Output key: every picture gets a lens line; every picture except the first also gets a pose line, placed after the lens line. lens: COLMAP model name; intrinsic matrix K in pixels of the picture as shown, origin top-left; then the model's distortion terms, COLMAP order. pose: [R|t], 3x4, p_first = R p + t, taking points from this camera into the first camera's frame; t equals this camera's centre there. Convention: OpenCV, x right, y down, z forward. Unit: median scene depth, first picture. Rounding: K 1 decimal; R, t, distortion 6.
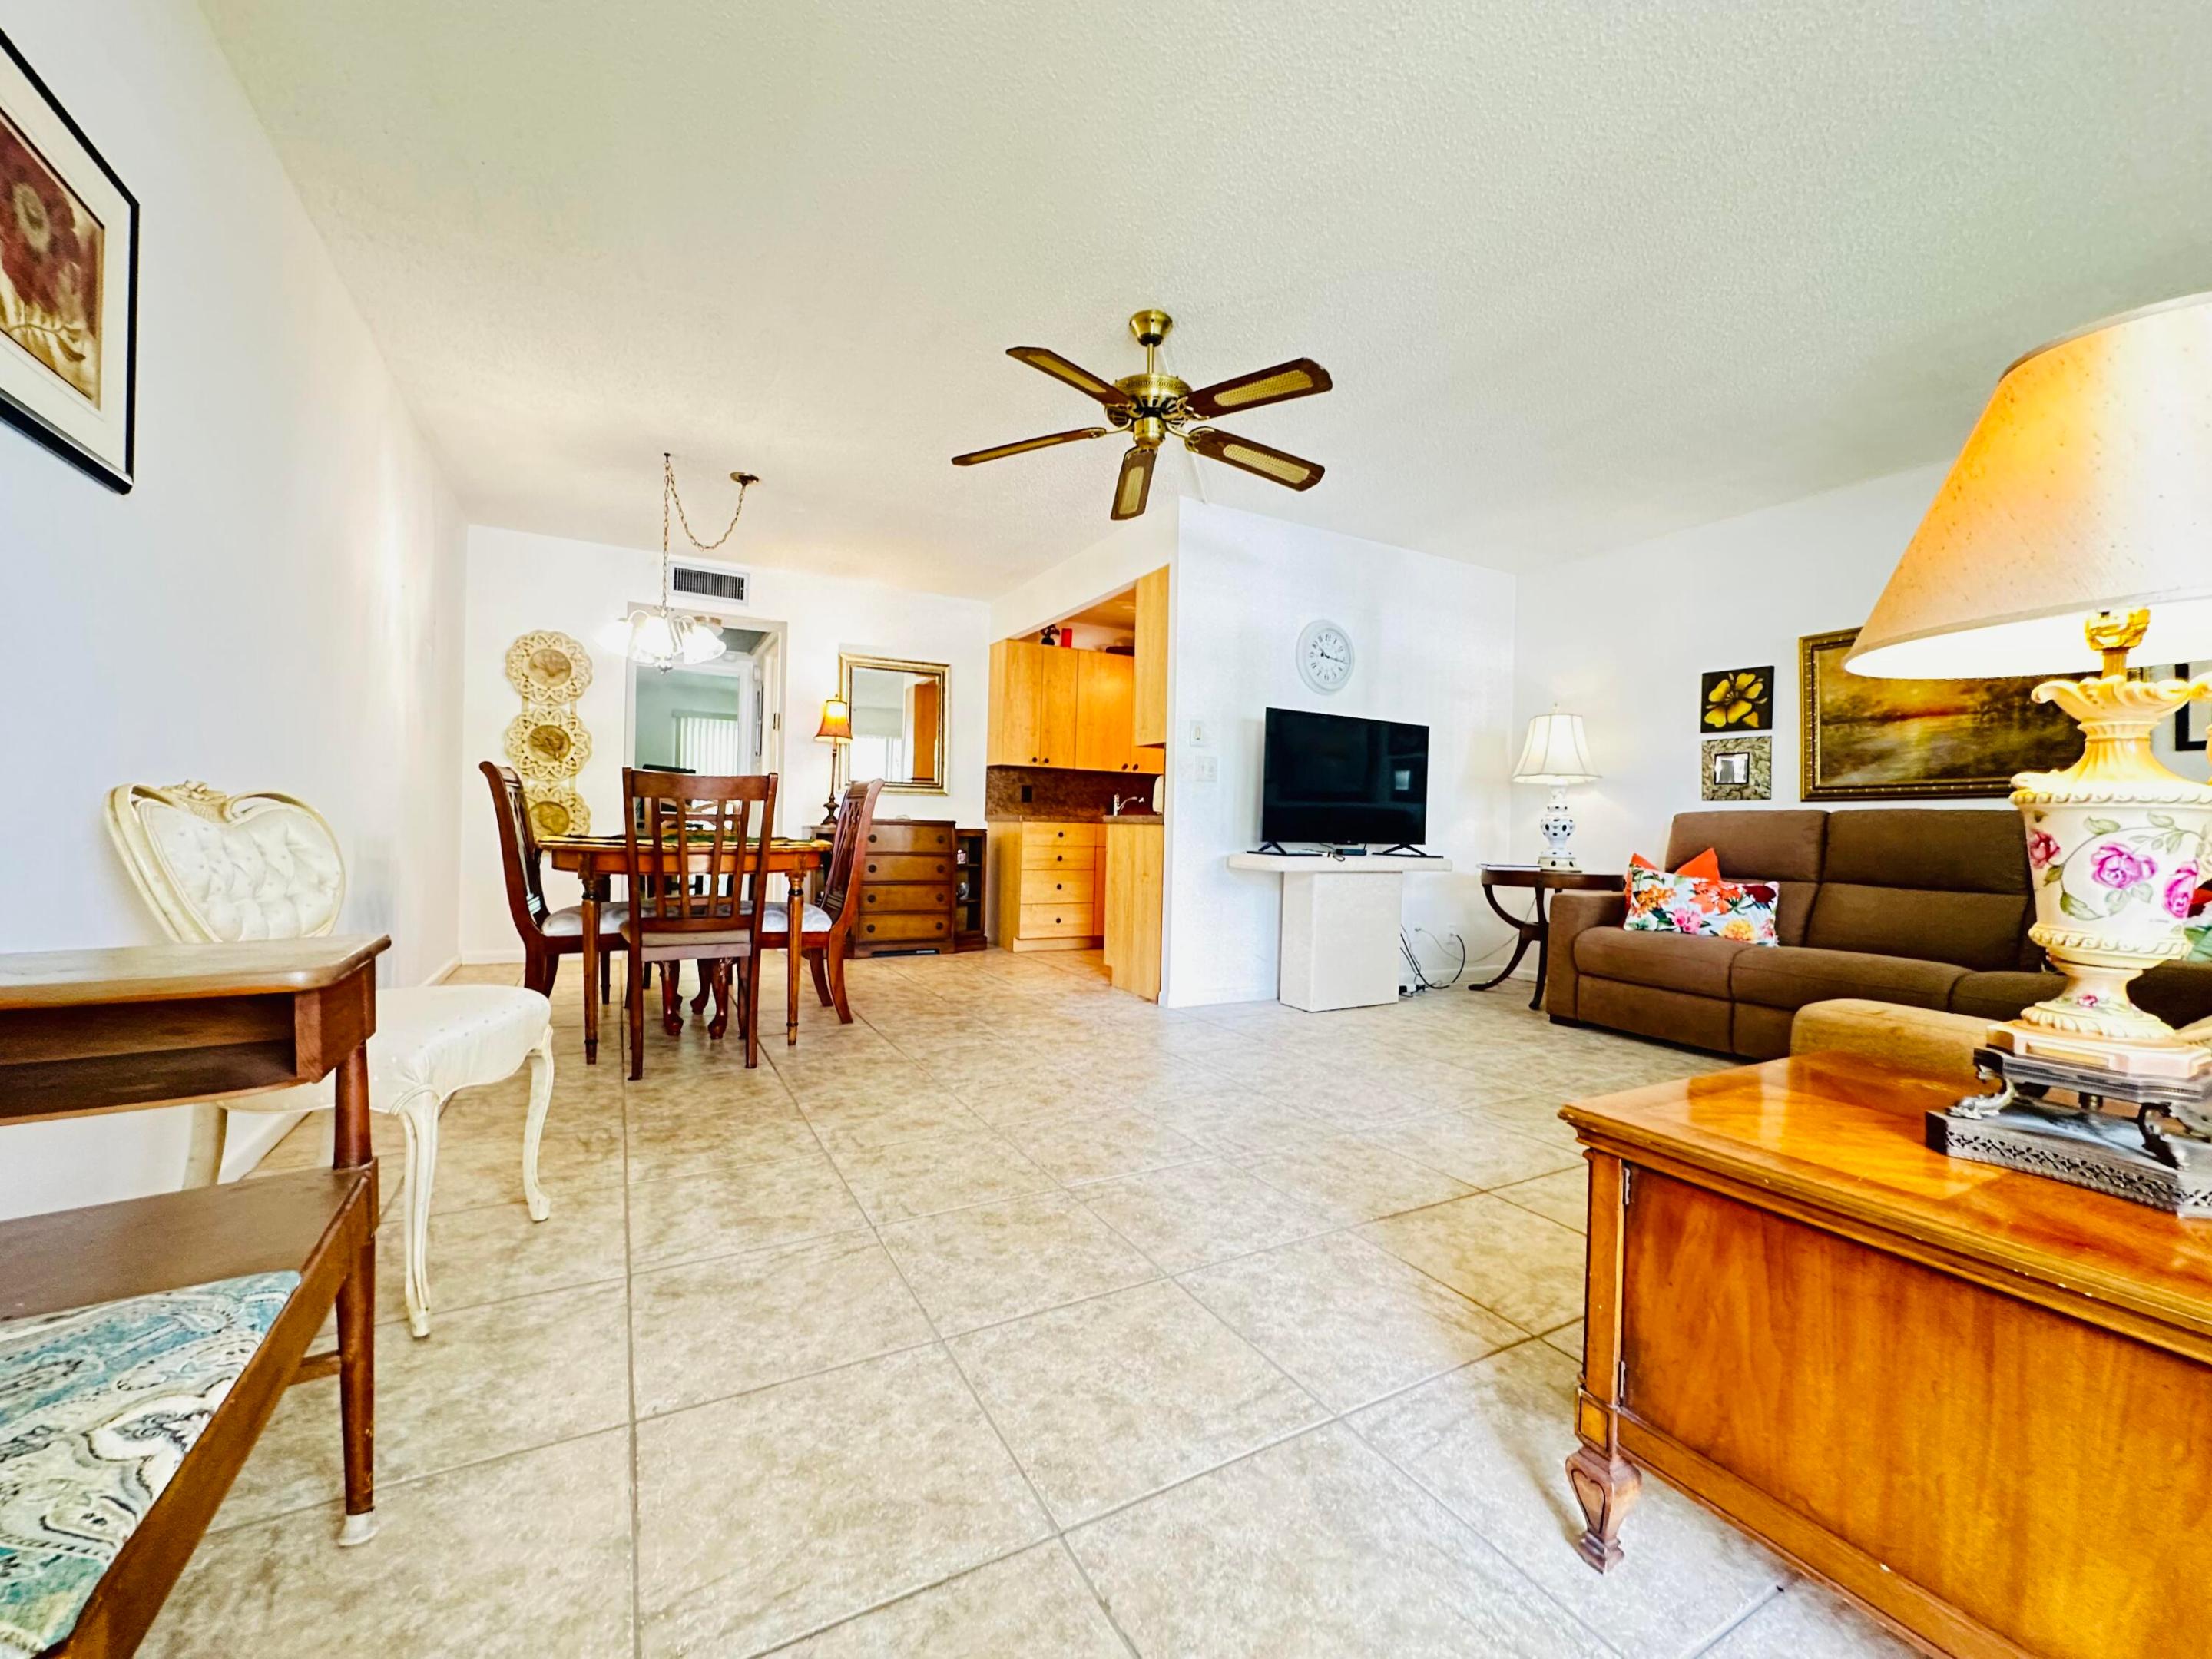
lens RADIAL K [[884.5, 0, 1104.7], [0, 884.5, 827.9], [0, 0, 1]] dist [-0.000334, 0.000045]
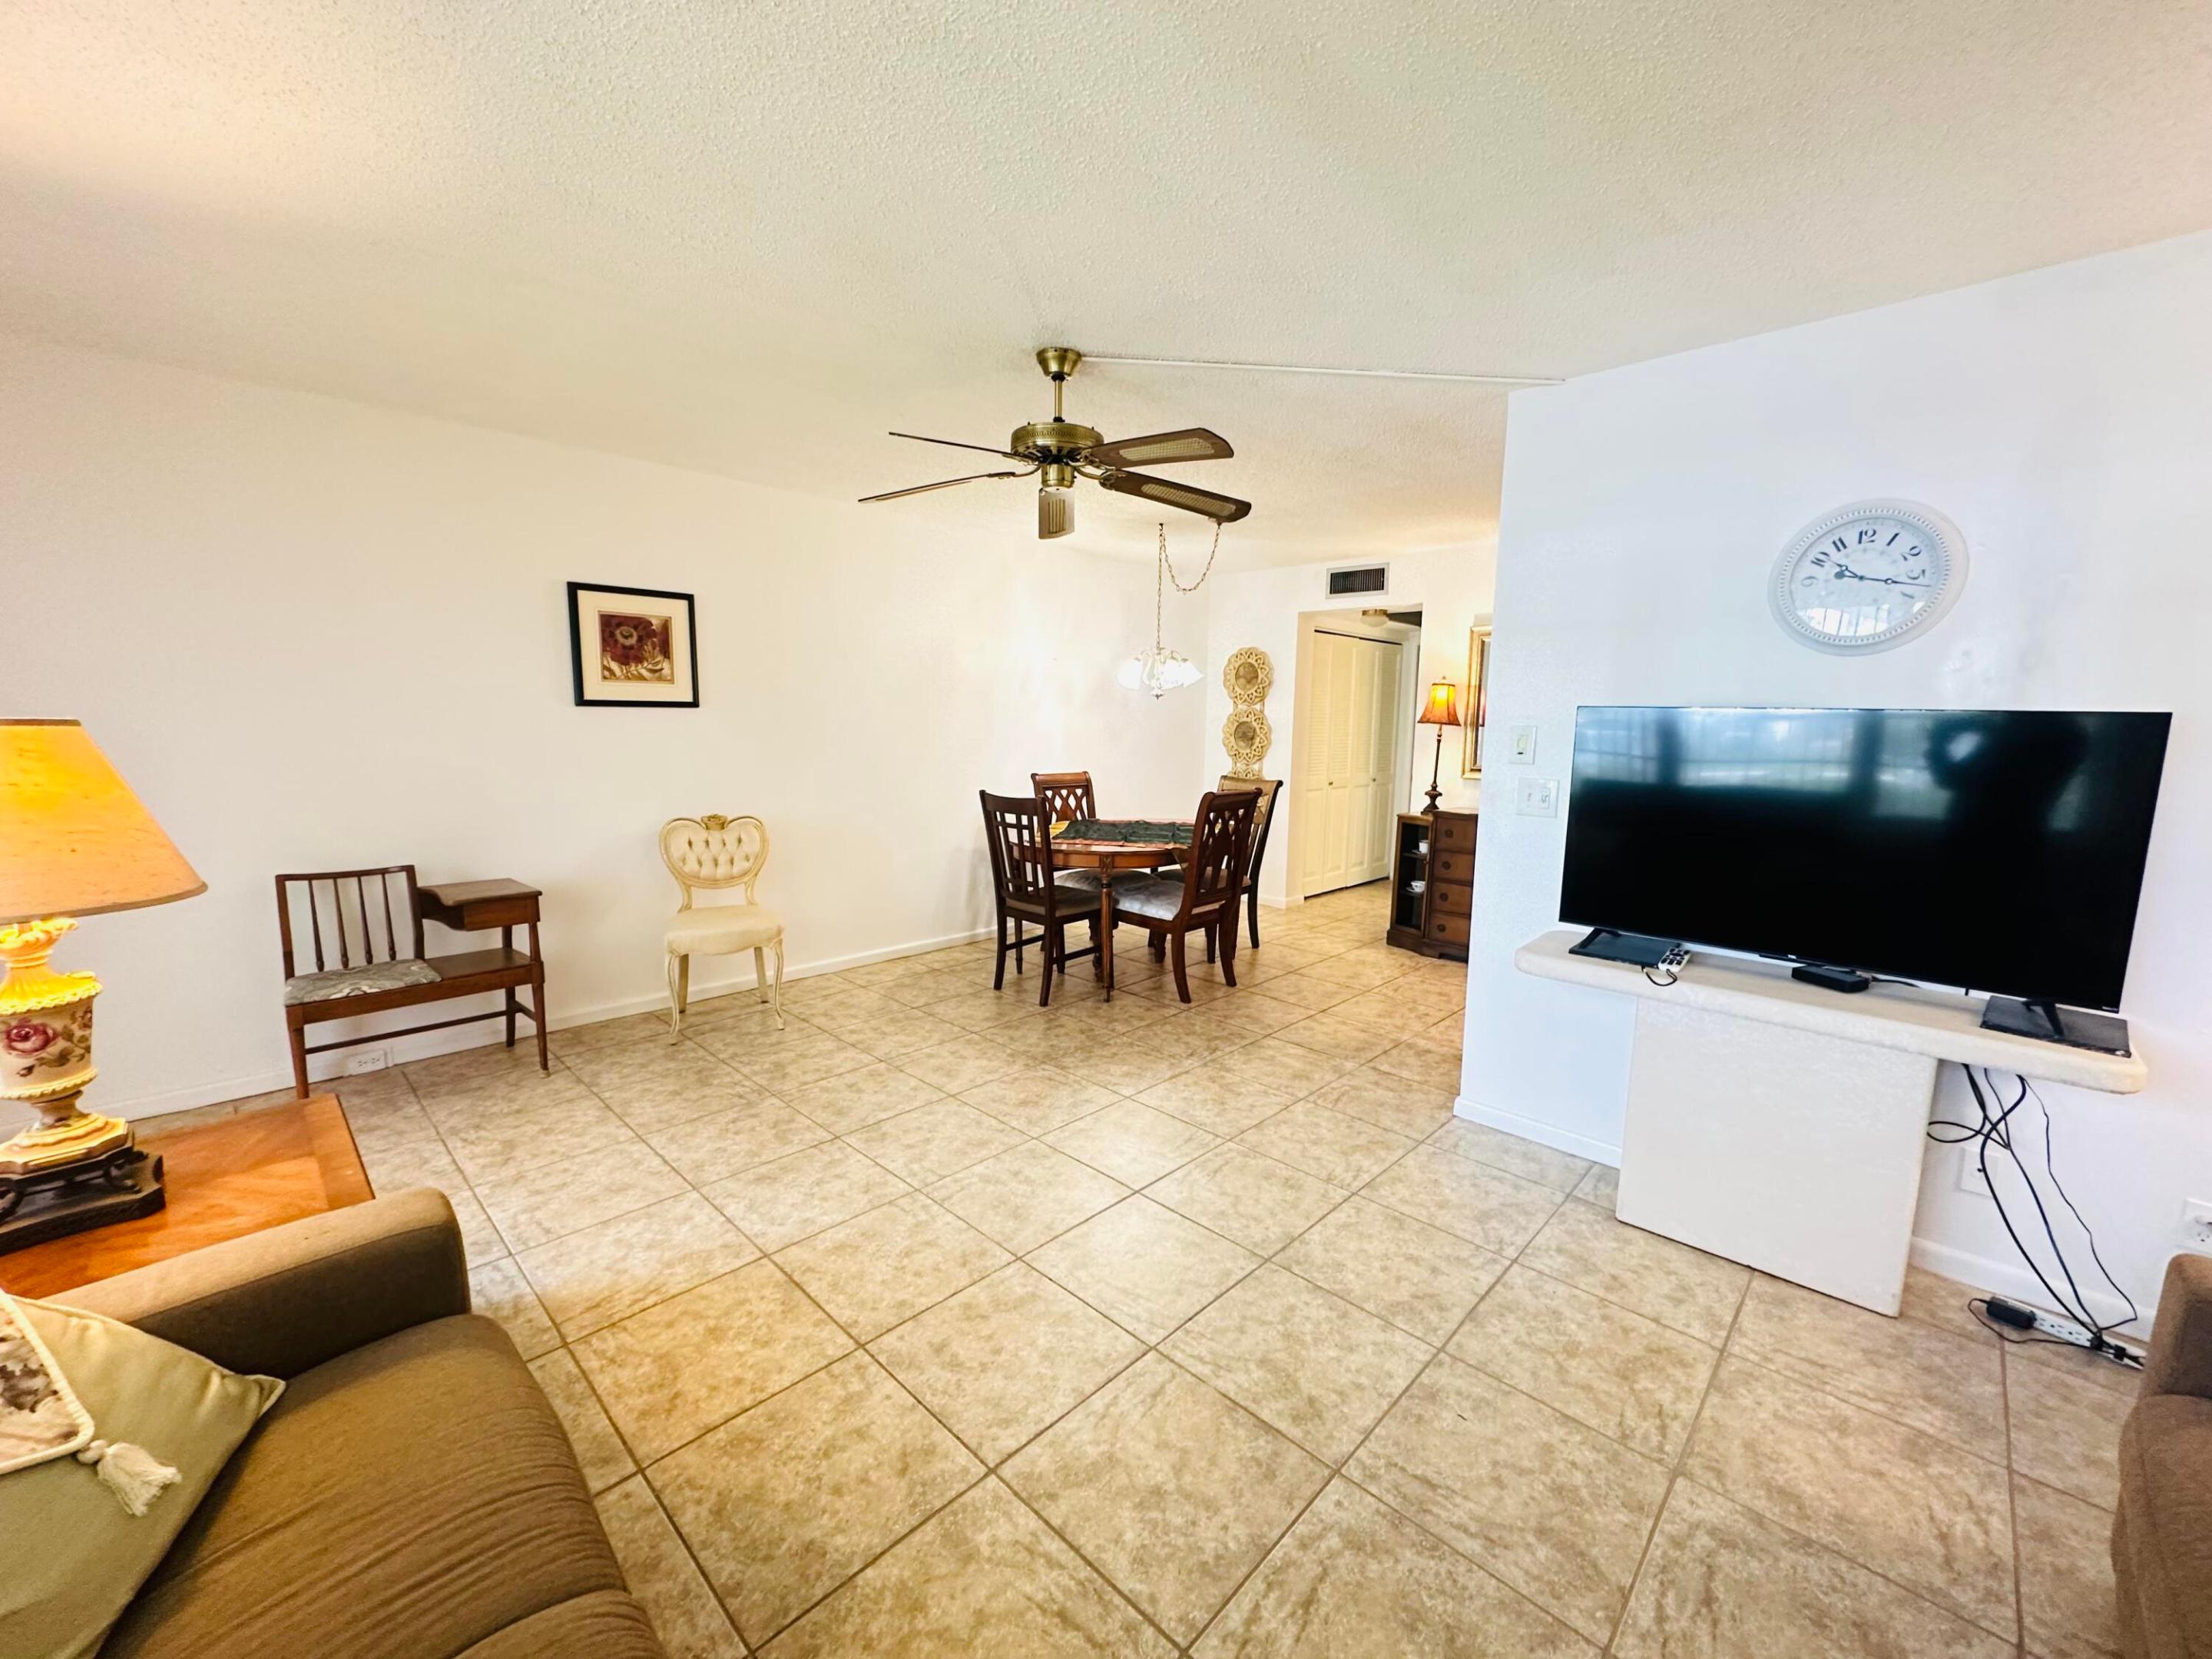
lens RADIAL K [[884.5, 0, 1104.8], [0, 884.5, 828.8], [0, 0, 1]] dist [-0.000334, 0.000045]
pose [[0.294785, 0.104541, -0.949828, 0.656582], [-0.013195, 0.994348, 0.105346, -0.109528], [0.955473, -0.018522, 0.294498, 0.490137]]
